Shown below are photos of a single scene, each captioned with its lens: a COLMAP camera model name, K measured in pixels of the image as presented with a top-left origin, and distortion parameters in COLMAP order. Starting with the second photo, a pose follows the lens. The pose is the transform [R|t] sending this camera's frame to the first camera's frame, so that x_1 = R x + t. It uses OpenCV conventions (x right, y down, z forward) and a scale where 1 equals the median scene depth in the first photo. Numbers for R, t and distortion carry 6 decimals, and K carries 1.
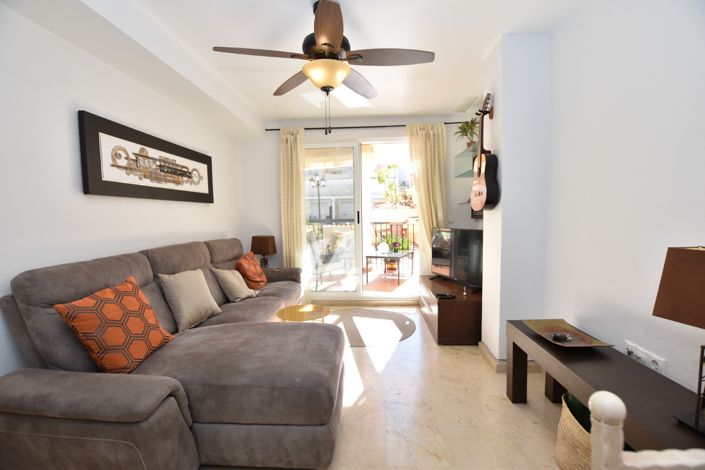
lens RADIAL K [[311.3, 0, 355.0], [0, 311.3, 235.9], [0, 0, 1]] dist [-0.029131, 0.000159]
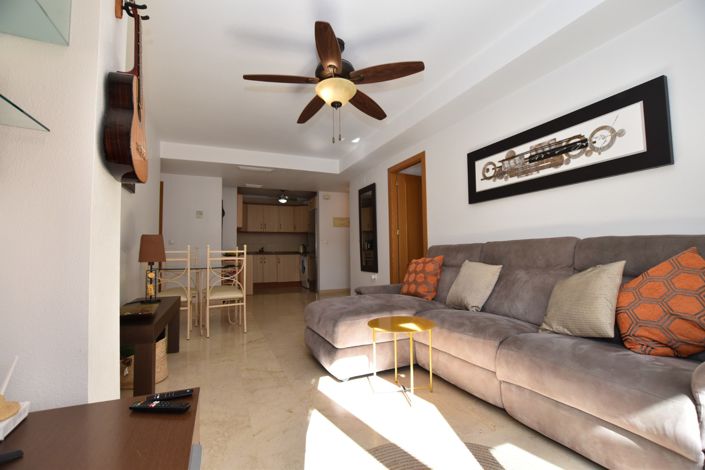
lens RADIAL K [[311.3, 0, 355.0], [0, 311.3, 235.9], [0, 0, 1]] dist [-0.029131, 0.000159]
pose [[-0.891126, 0.003068, -0.453745, 0.296964], [-0.001579, 0.999950, 0.009862, 0.012155], [0.453752, 0.009505, -0.891077, 1.590992]]
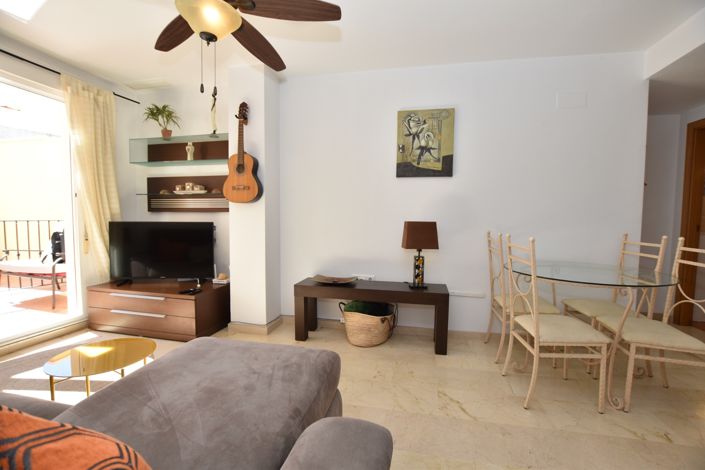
lens RADIAL K [[311.3, 0, 355.0], [0, 311.3, 235.9], [0, 0, 1]] dist [-0.029131, 0.000159]
pose [[0.149467, -0.043328, 0.987817, -0.635331], [0.047879, 0.998185, 0.036539, 0.016789], [-0.987607, 0.041834, 0.151270, 0.403753]]
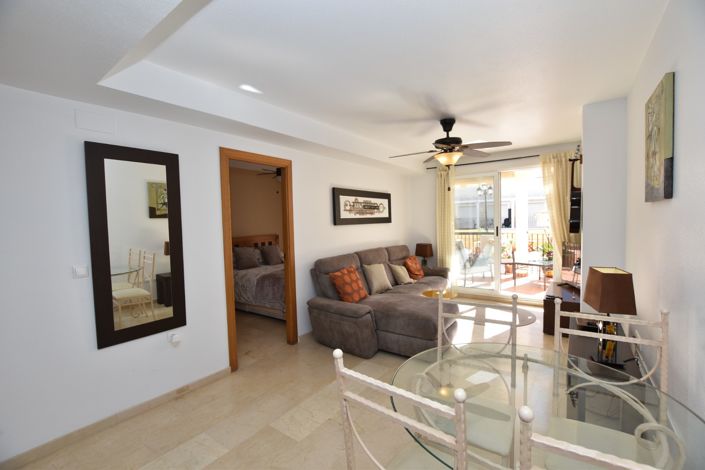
lens RADIAL K [[311.3, 0, 355.0], [0, 311.3, 235.9], [0, 0, 1]] dist [-0.029131, 0.000159]
pose [[0.845344, 0.019256, -0.533876, 0.308498], [-0.020597, 0.999782, 0.003447, -0.053250], [0.533826, 0.008082, 0.845556, -0.581689]]
